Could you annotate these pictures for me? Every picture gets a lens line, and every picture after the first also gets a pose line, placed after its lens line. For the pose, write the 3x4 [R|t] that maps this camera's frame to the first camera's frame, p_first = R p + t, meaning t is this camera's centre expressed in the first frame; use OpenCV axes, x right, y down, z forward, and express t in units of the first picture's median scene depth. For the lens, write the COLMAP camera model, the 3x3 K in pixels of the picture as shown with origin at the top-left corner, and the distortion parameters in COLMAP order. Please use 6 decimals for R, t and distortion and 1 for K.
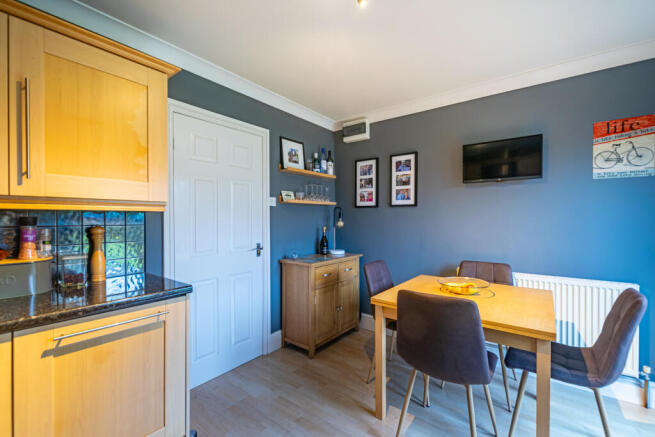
lens RADIAL K [[282.7, 0, 329.5], [0, 282.7, 216.6], [0, 0, 1]] dist [0.001050, -0.001789]
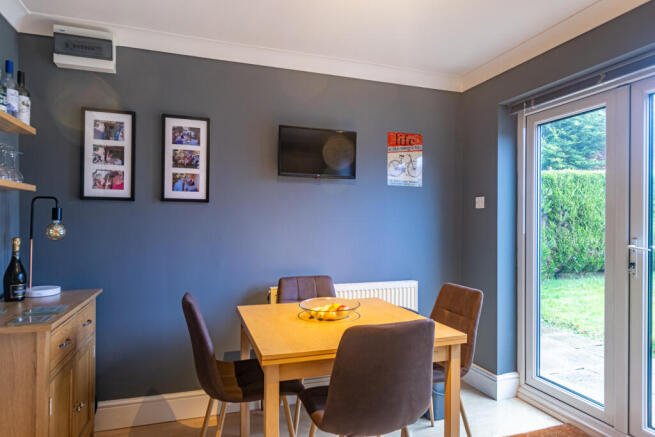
lens RADIAL K [[395.6, 0, 329.7], [0, 395.6, 217.0], [0, 0, 1]] dist [0.006307, -0.000511]
pose [[0.551943, 0.014384, 0.833757, -0.292209], [-0.012698, 0.999880, -0.008844, 0.000974], [-0.833785, -0.005706, 0.552060, 0.263736]]
